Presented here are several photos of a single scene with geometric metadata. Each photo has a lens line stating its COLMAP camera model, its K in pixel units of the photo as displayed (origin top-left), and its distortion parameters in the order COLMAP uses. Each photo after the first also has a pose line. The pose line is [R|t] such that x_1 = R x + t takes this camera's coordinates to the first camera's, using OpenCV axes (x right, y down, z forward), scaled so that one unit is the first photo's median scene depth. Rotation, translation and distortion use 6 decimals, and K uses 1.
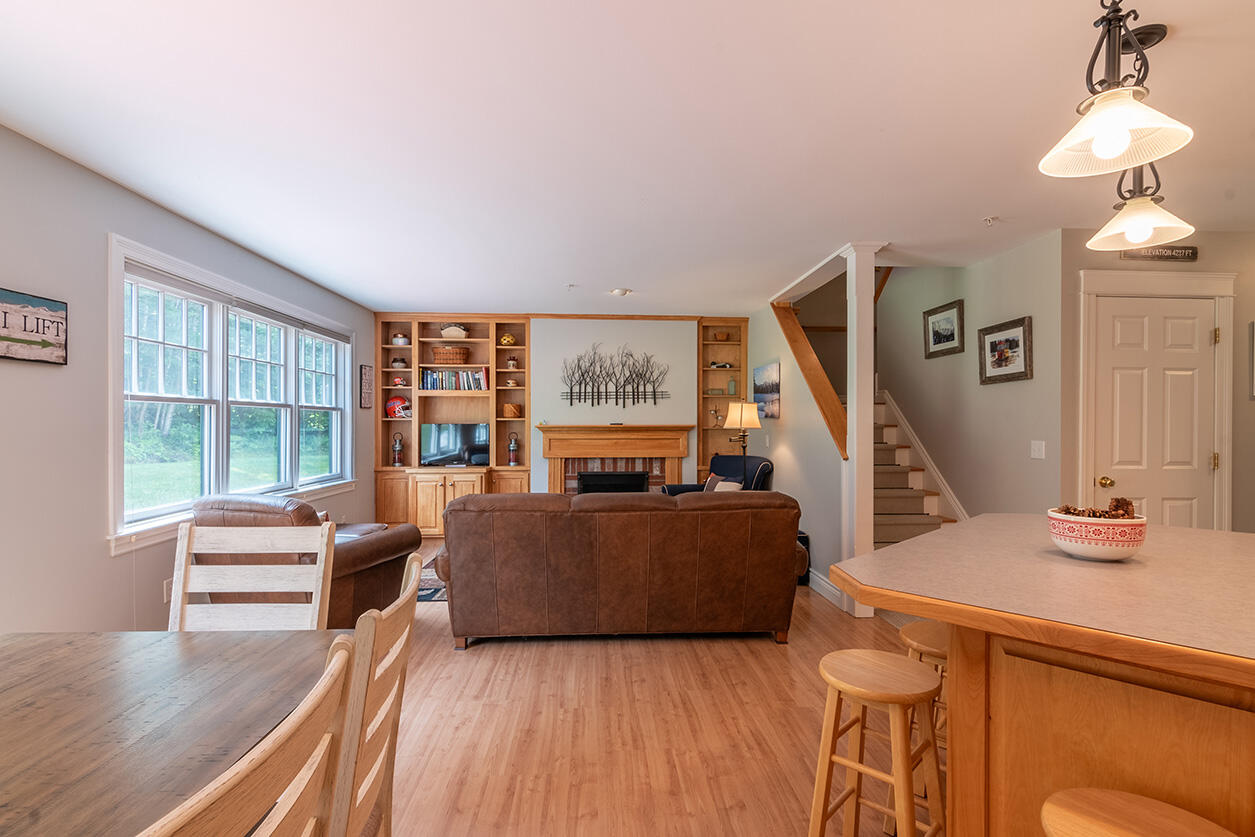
lens RADIAL K [[604.1, 0, 628.2], [0, 604.1, 426.7], [0, 0, 1]] dist [0.001713, 0.000081]
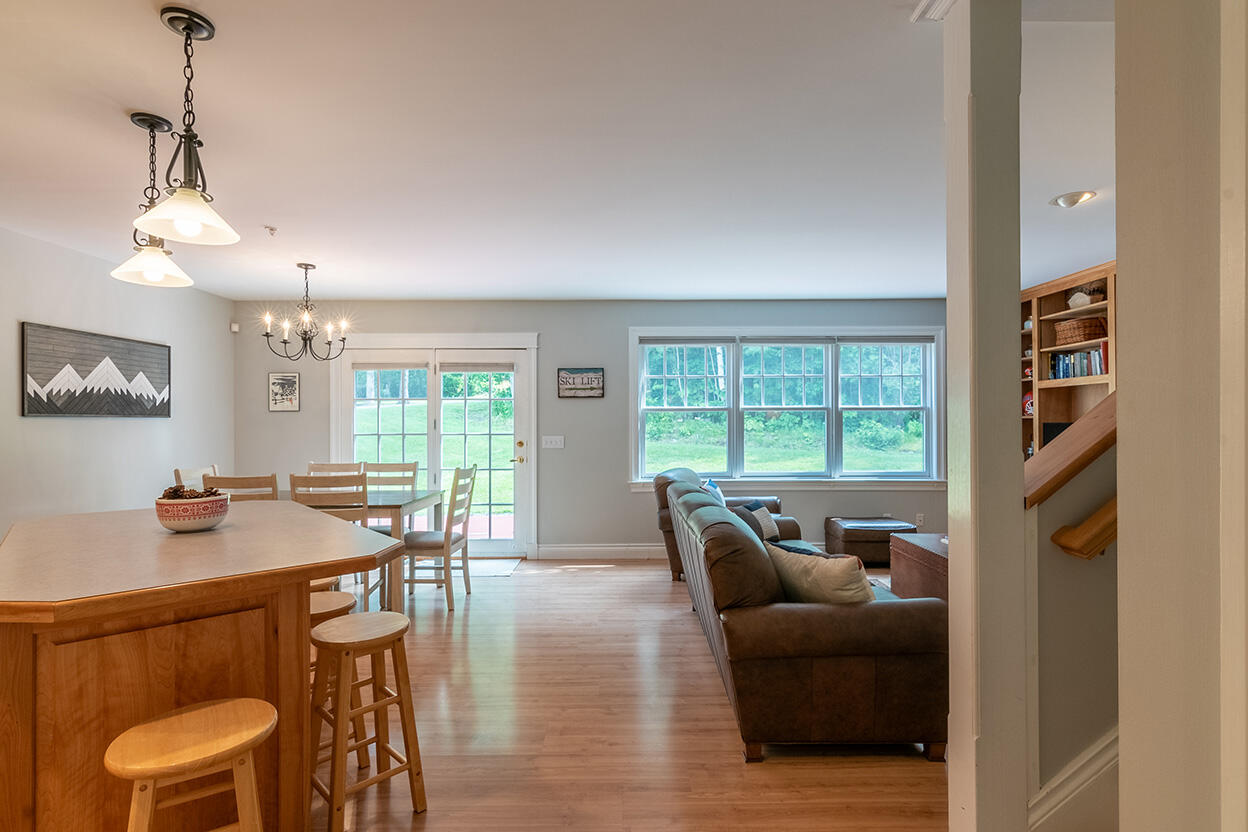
lens RADIAL K [[603.5, 0, 626.5], [0, 603.5, 422.1], [0, 0, 1]] dist [-0.000932, 0.000140]
pose [[-0.049131, -0.004306, -0.998783, 0.488471], [-0.000266, 0.999991, -0.004298, -0.001584], [0.998792, 0.000054, -0.049131, 0.481076]]
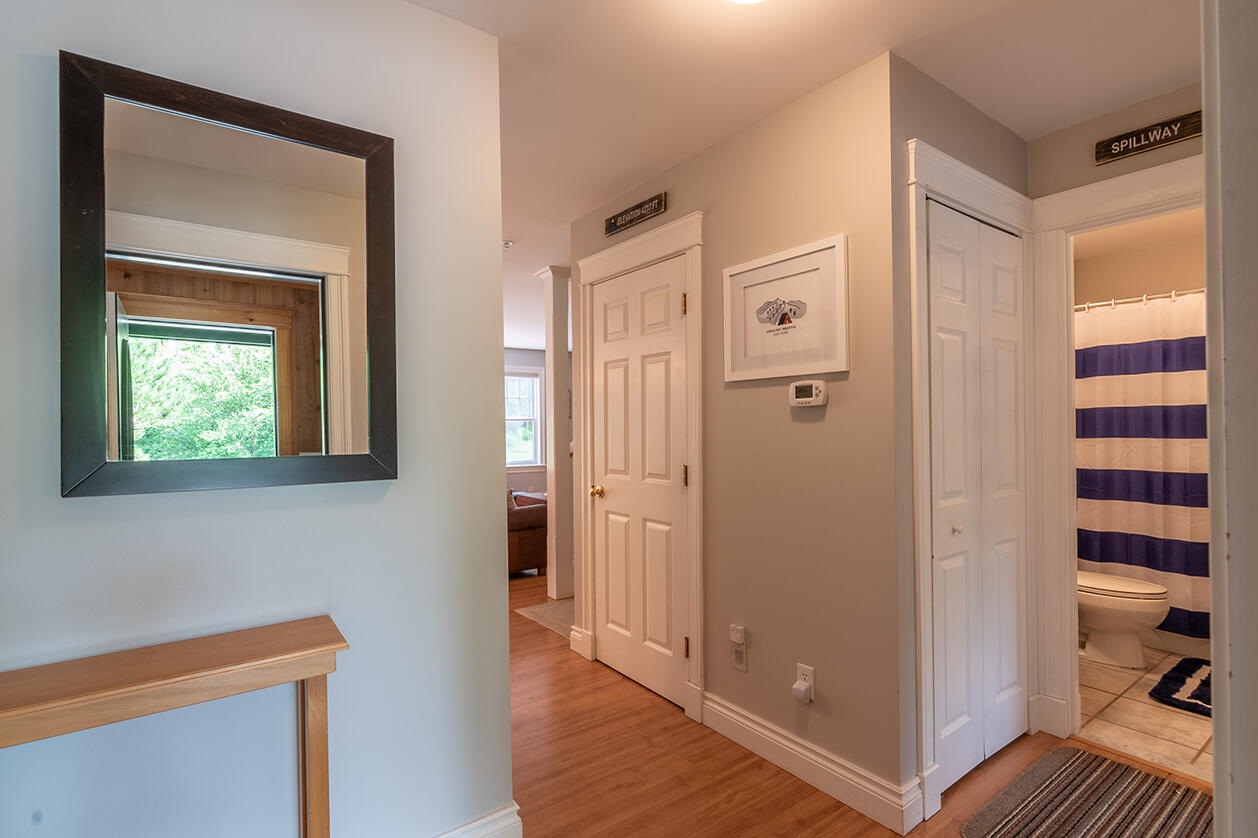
lens RADIAL K [[608.4, 0, 631.5], [0, 608.4, 425.1], [0, 0, 1]] dist [-0.000932, 0.000140]
pose [[0.546014, -0.012559, -0.837682, 0.865891], [0.010440, 0.999912, -0.008186, 0.000587], [0.837711, -0.004276, 0.546097, 0.304862]]
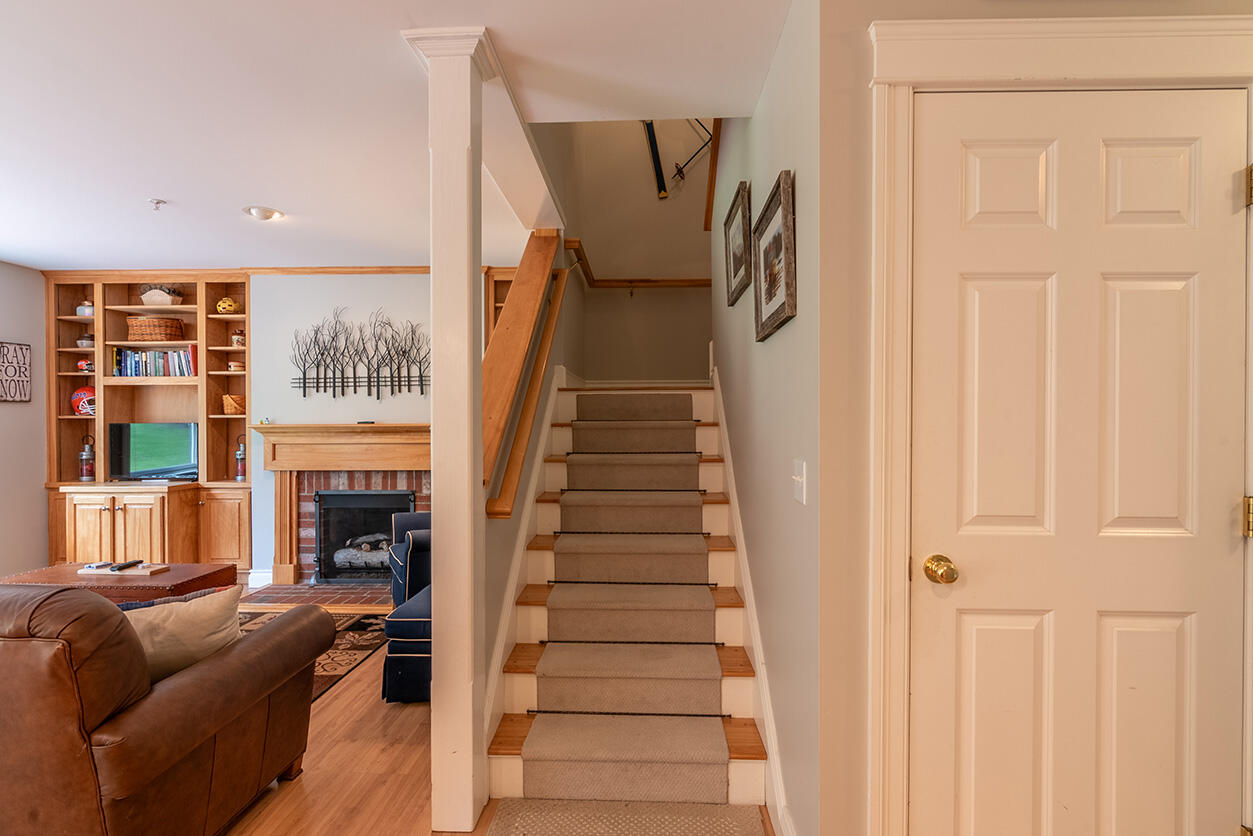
lens RADIAL K [[605.9, 0, 629.0], [0, 605.9, 424.1], [0, 0, 1]] dist [-0.000932, 0.000140]
pose [[0.995817, -0.002303, -0.091338, 0.346553], [0.002079, 0.999995, -0.002538, -0.000512], [0.091343, 0.002338, 0.995817, 0.329169]]
